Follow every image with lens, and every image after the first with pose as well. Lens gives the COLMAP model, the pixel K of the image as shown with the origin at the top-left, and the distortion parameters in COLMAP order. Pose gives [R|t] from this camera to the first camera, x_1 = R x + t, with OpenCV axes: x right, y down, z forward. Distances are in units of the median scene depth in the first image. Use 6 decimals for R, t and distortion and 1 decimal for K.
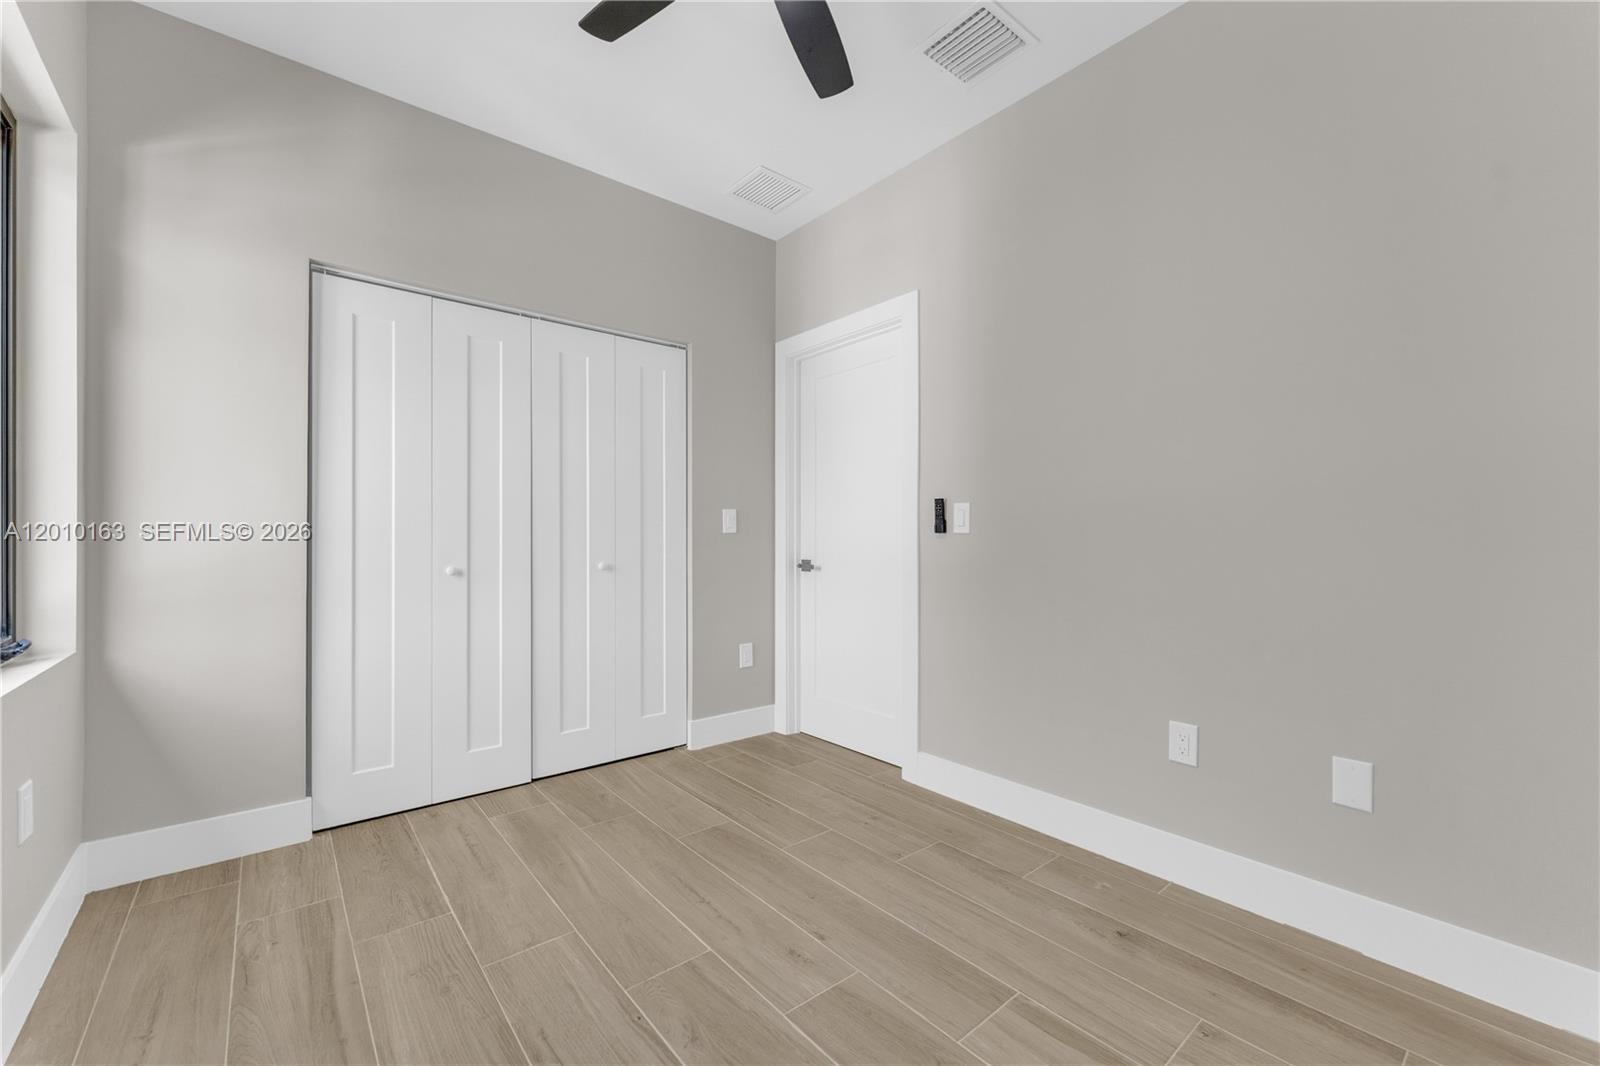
lens RADIAL K [[658.2, 0, 800.2], [0, 658.2, 534.7], [0, 0, 1]] dist [-0.001412, -0.000149]
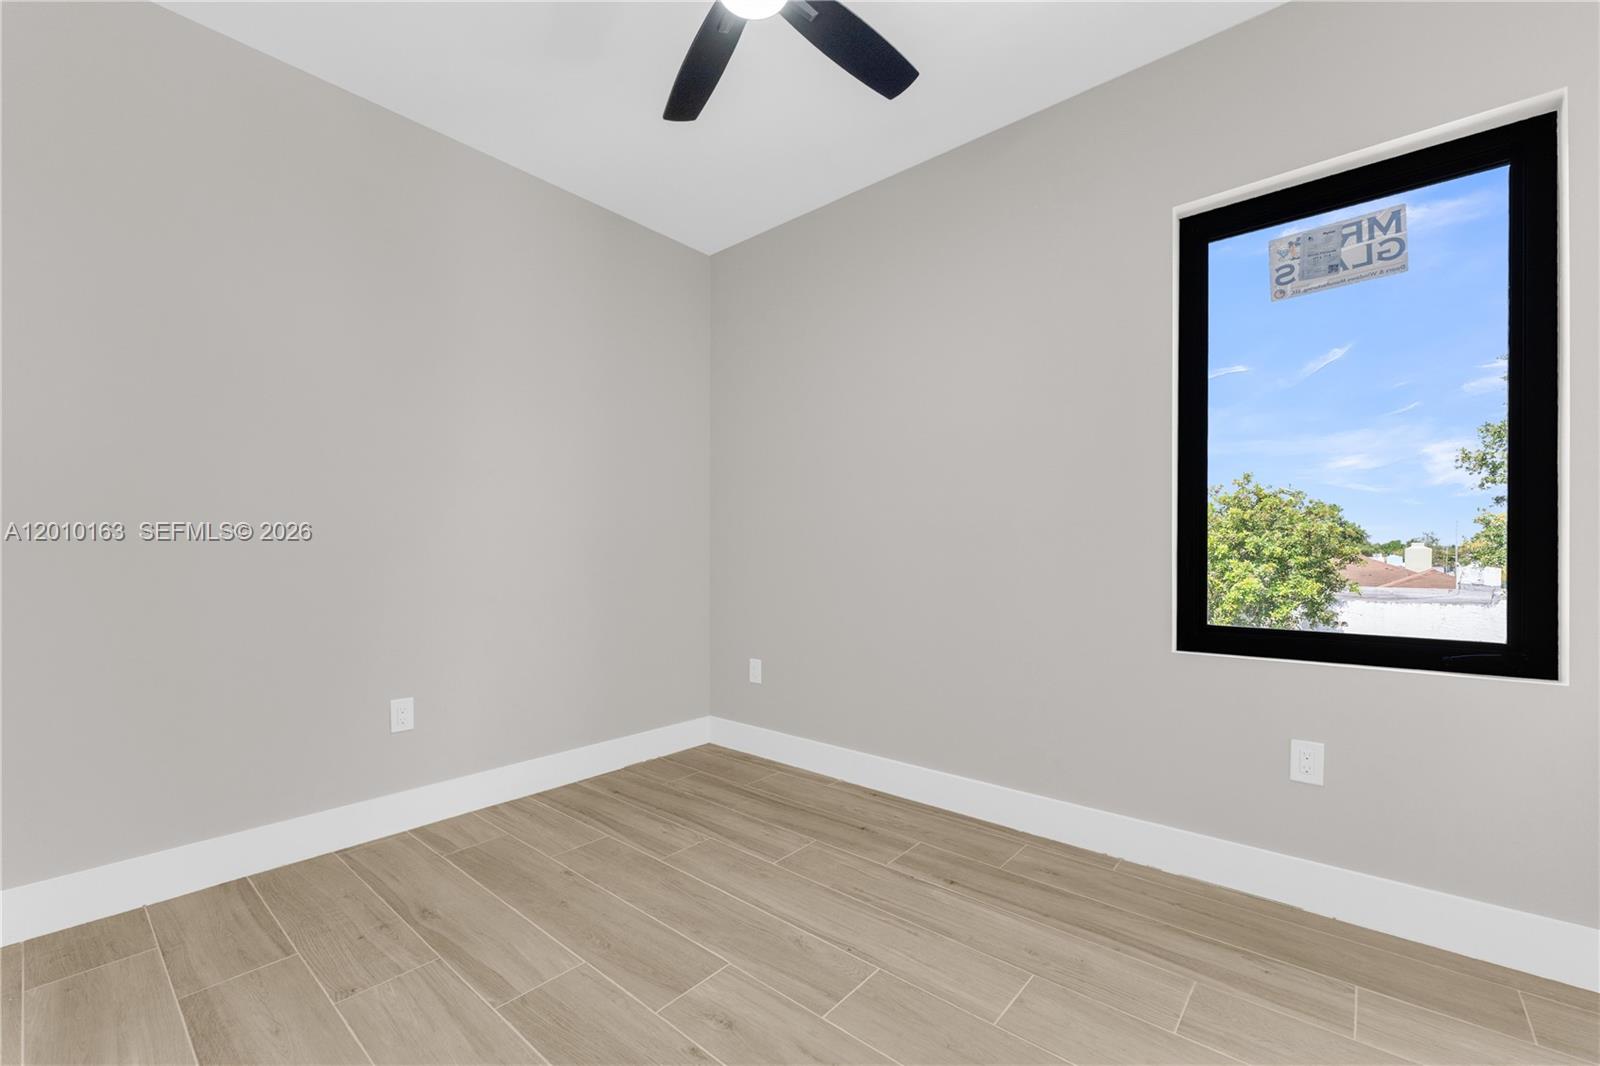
lens RADIAL K [[658.2, 0, 804.7], [0, 658.2, 543.1], [0, 0, 1]] dist [-0.001412, -0.000149]
pose [[-0.984216, -0.006698, -0.176845, 0.052645], [-0.004774, 0.999925, -0.011305, 0.002229], [0.176908, -0.010283, -0.984174, 2.051958]]
